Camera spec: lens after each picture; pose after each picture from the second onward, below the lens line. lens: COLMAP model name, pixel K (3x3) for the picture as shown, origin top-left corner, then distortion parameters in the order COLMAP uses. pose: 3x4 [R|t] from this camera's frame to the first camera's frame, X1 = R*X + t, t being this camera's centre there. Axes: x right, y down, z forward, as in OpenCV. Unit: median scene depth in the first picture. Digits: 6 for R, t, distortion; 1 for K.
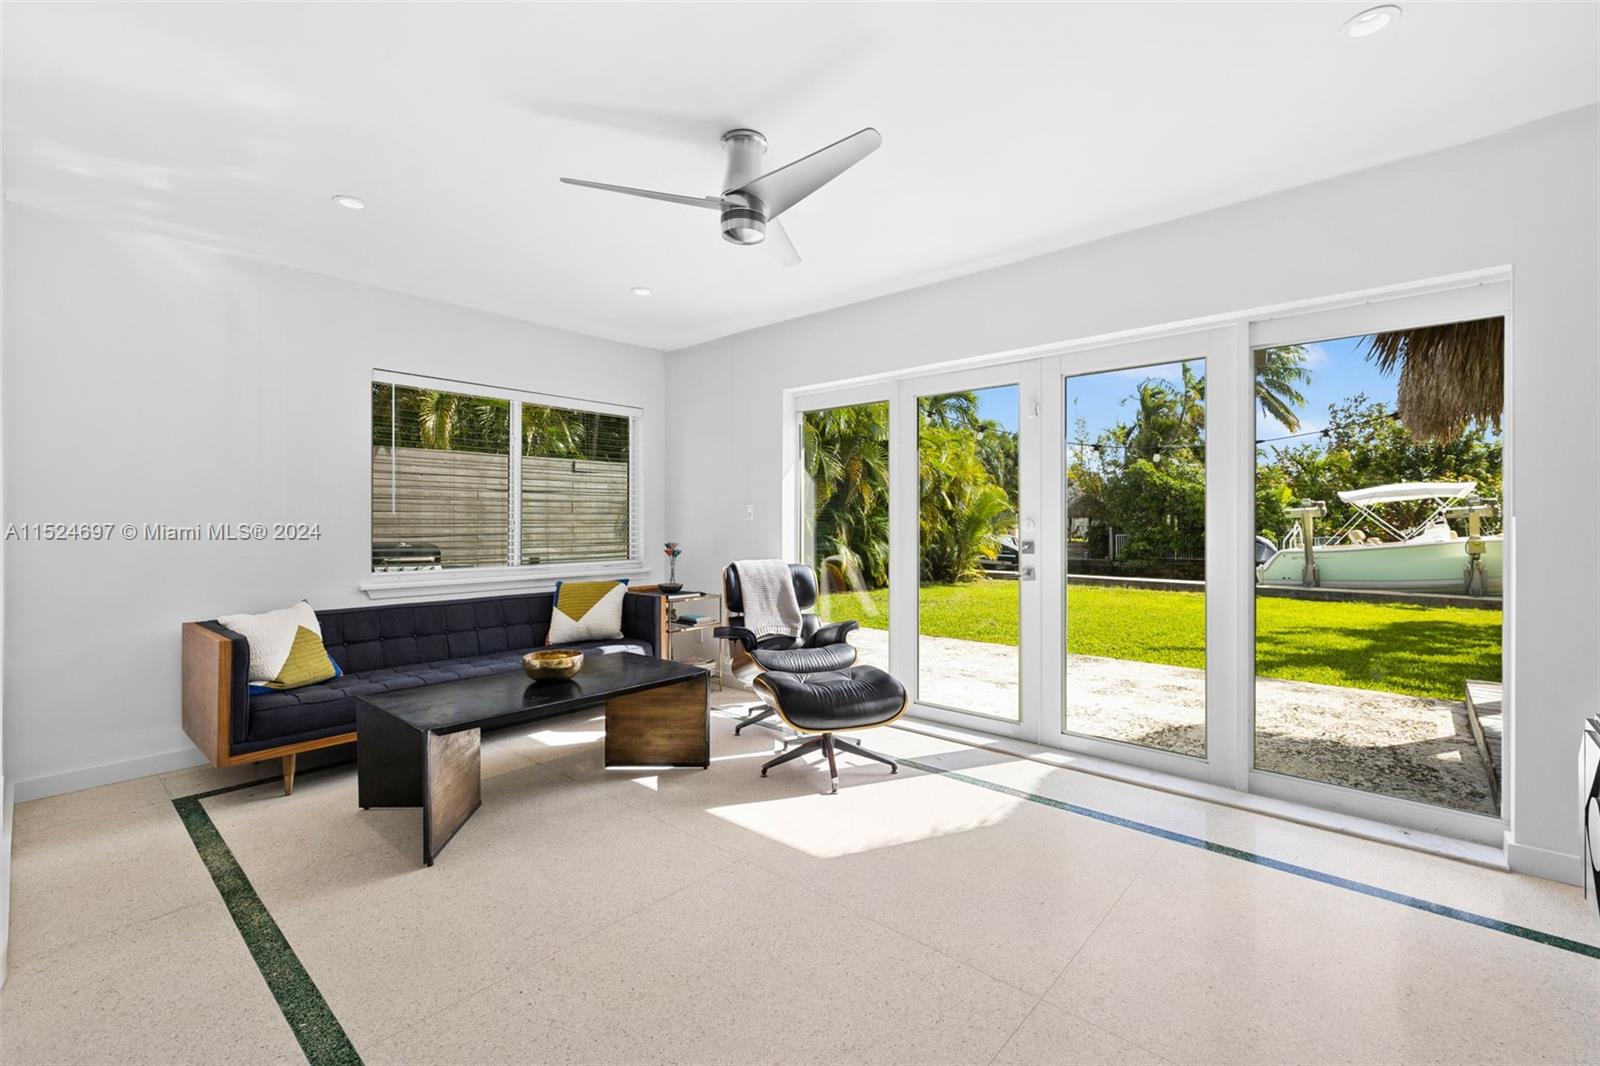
lens RADIAL K [[689.1, 0, 803.0], [0, 689.1, 523.9], [0, 0, 1]] dist [0.001754, 0.000104]
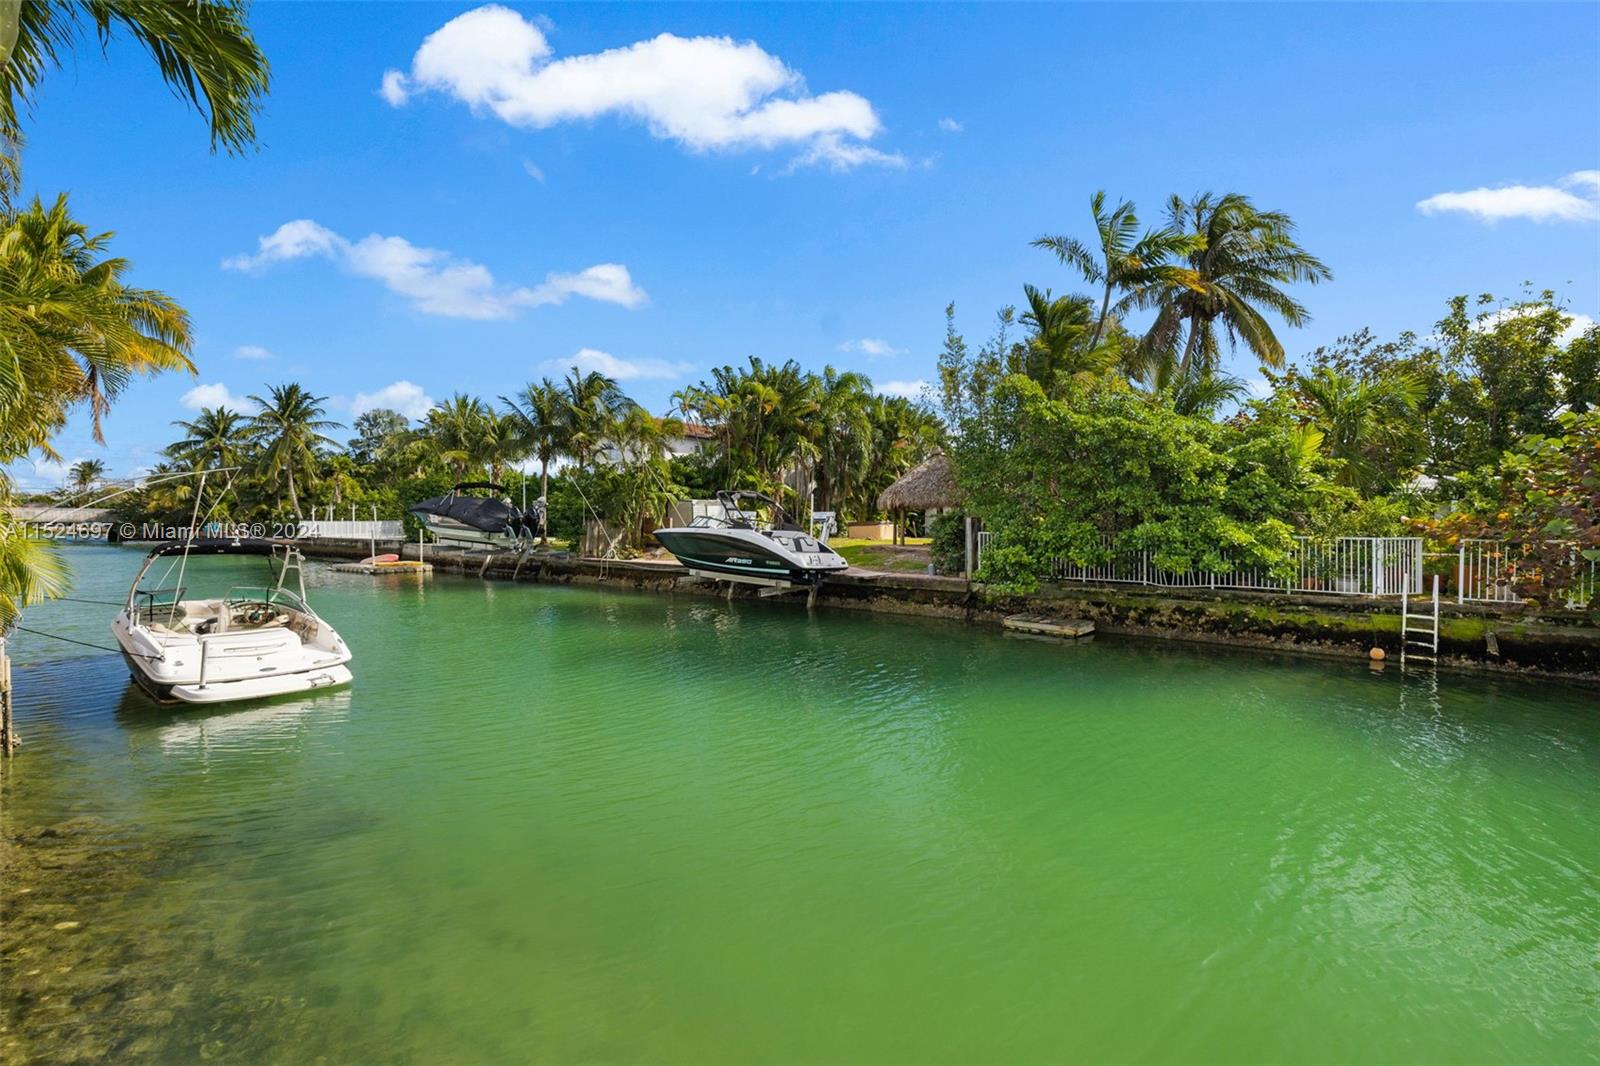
lens RADIAL K [[666.8, 0, 800.0], [0, 666.8, 533.0], [0, 0, 1]] dist [0.000580, 0.000533]
pose [[0.998316, 0.006372, 0.057659, 2.496225], [-0.007014, 0.999916, 0.010943, 0.100787], [-0.057584, -0.011329, 0.998276, 4.301417]]
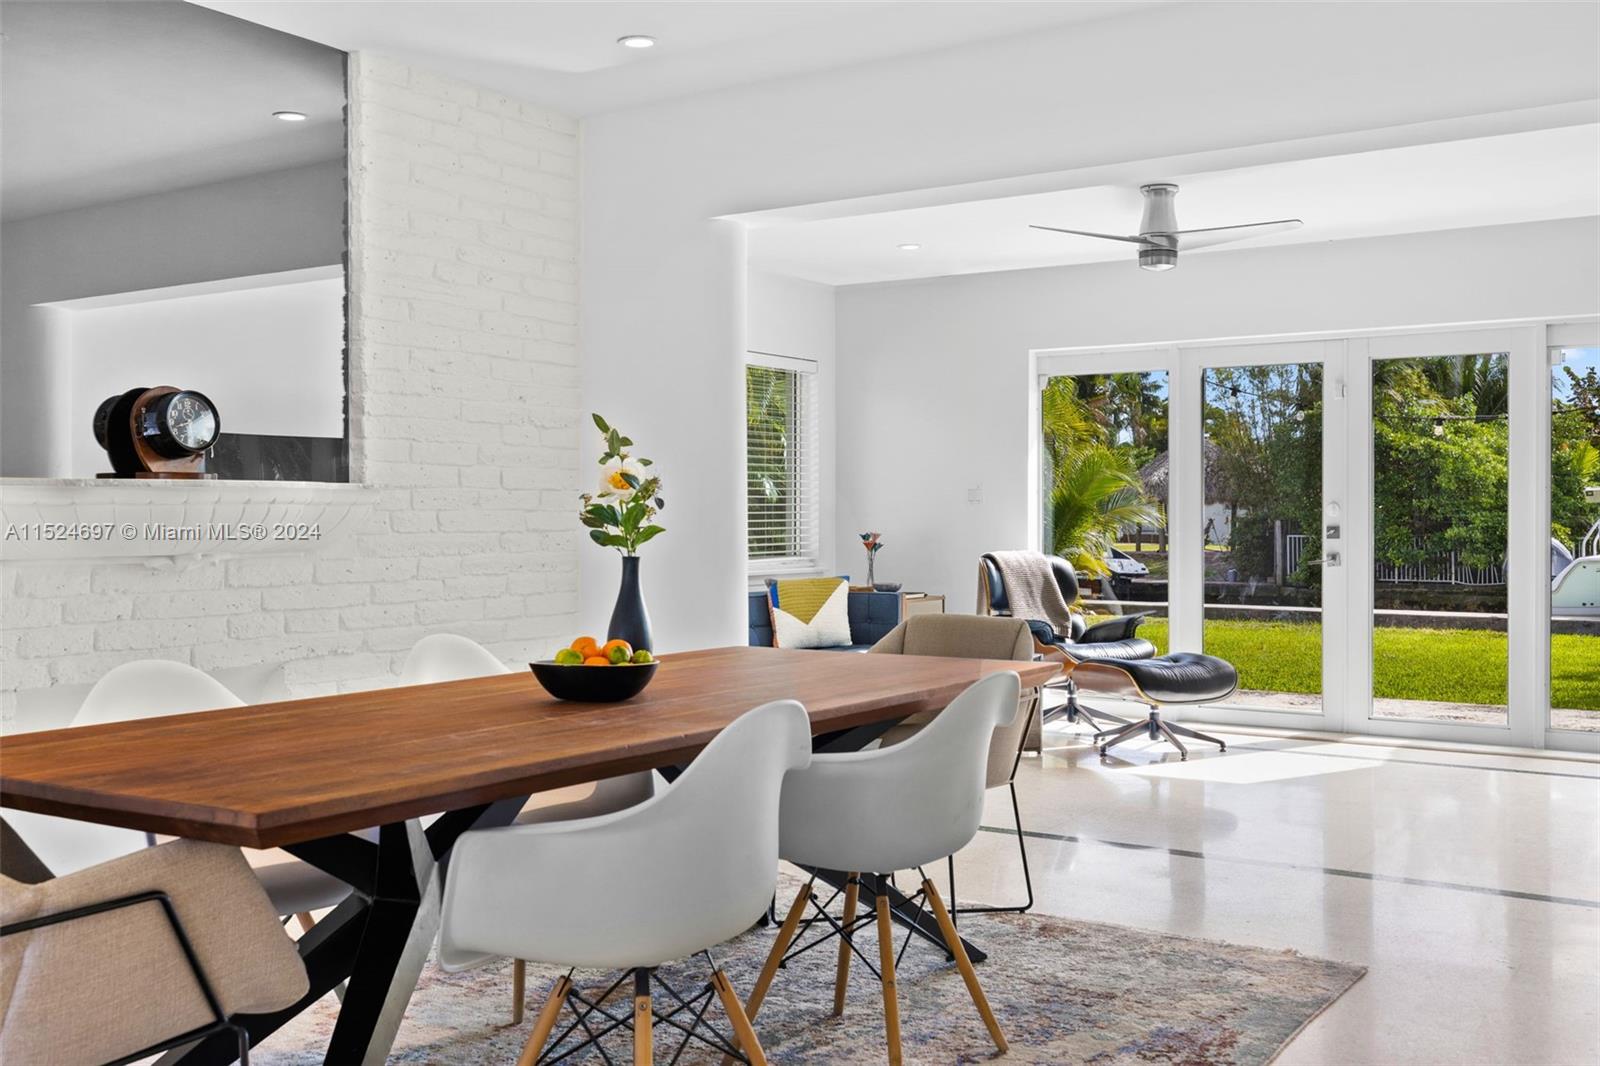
lens RADIAL K [[1546.9, 0, 800.0], [0, 1546.9, 533.0], [0, 0, 1]] dist [0.000081, -0.002842]
pose [[0.990561, -0.003082, 0.137038, -0.597027], [0.001654, 0.999943, 0.010535, 0.009213], [-0.137063, -0.010209, 0.990510, -0.880688]]
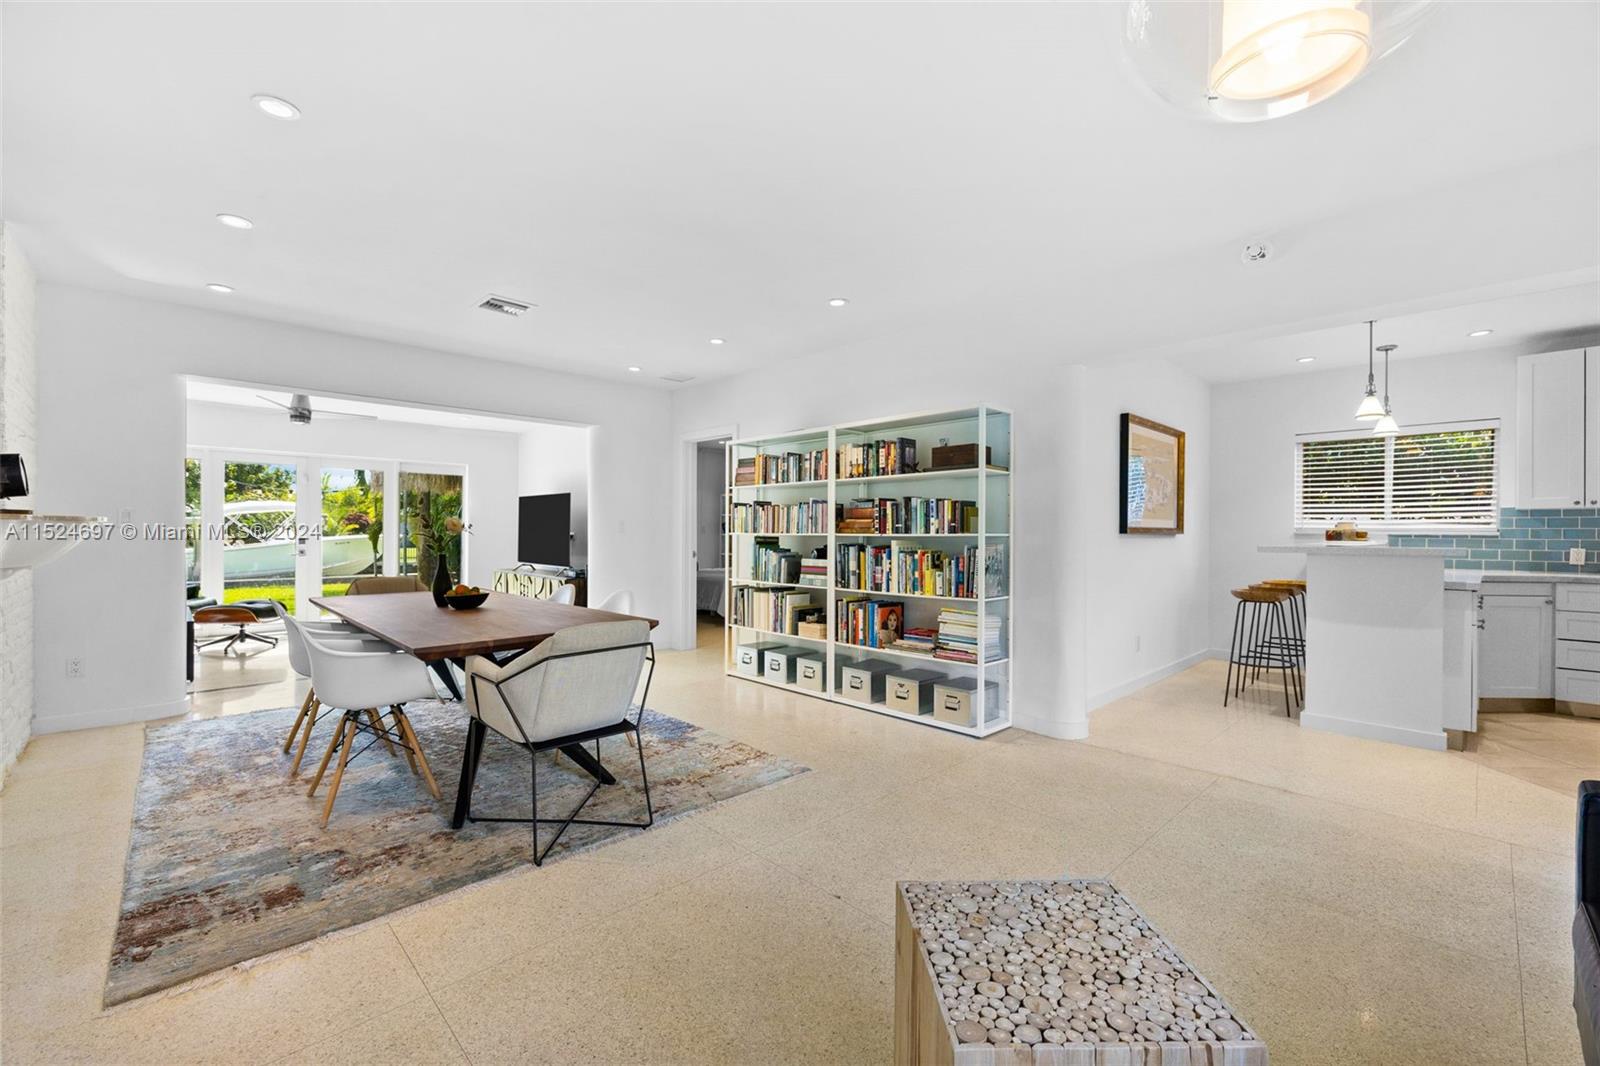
lens RADIAL K [[668.2, 0, 794.2], [0, 668.2, 533.8], [0, 0, 1]] dist [0.000707, -0.000401]
pose [[0.084694, -0.002884, 0.996403, -1.391804], [-0.003647, 0.999988, 0.003204, -0.001144], [-0.996400, -0.003905, 0.084682, -0.627659]]
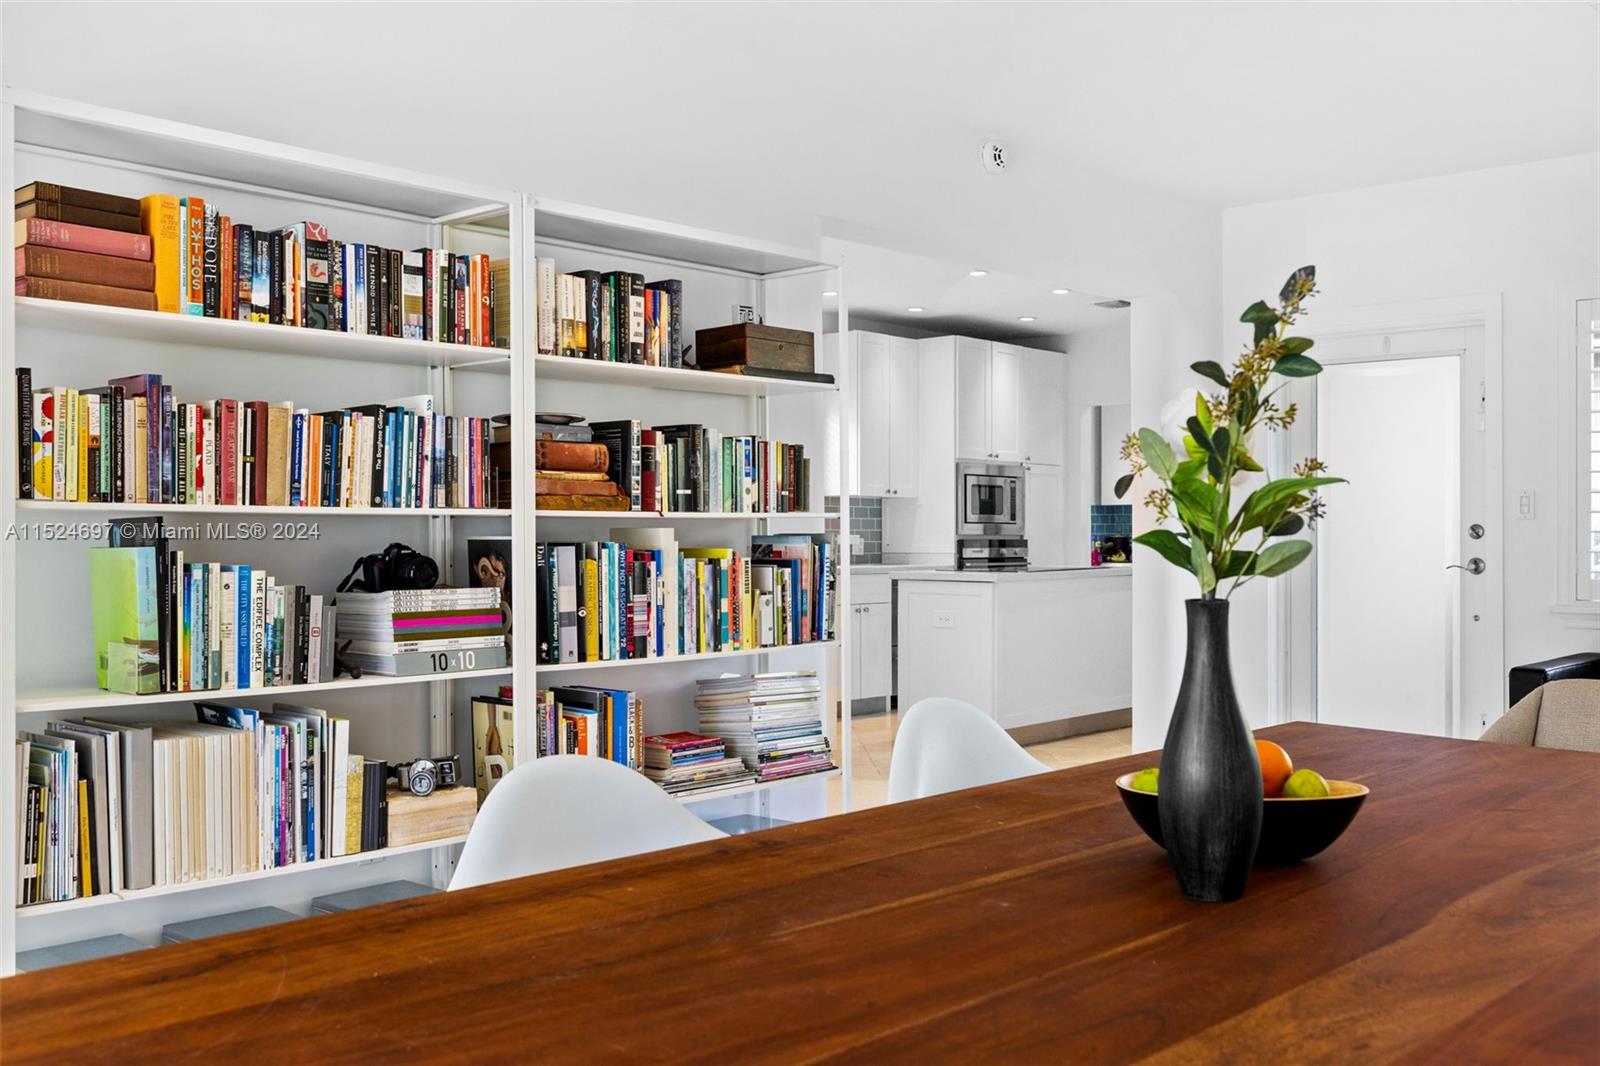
lens RADIAL K [[1546.9, 0, 800.0], [0, 1546.9, 533.0], [0, 0, 1]] dist [0.000081, -0.002842]
pose [[-0.999820, -0.001228, 0.018926, -0.495355], [-0.001236, 0.999999, -0.000411, 0.014527], [-0.018926, -0.000435, -0.999821, 0.240080]]
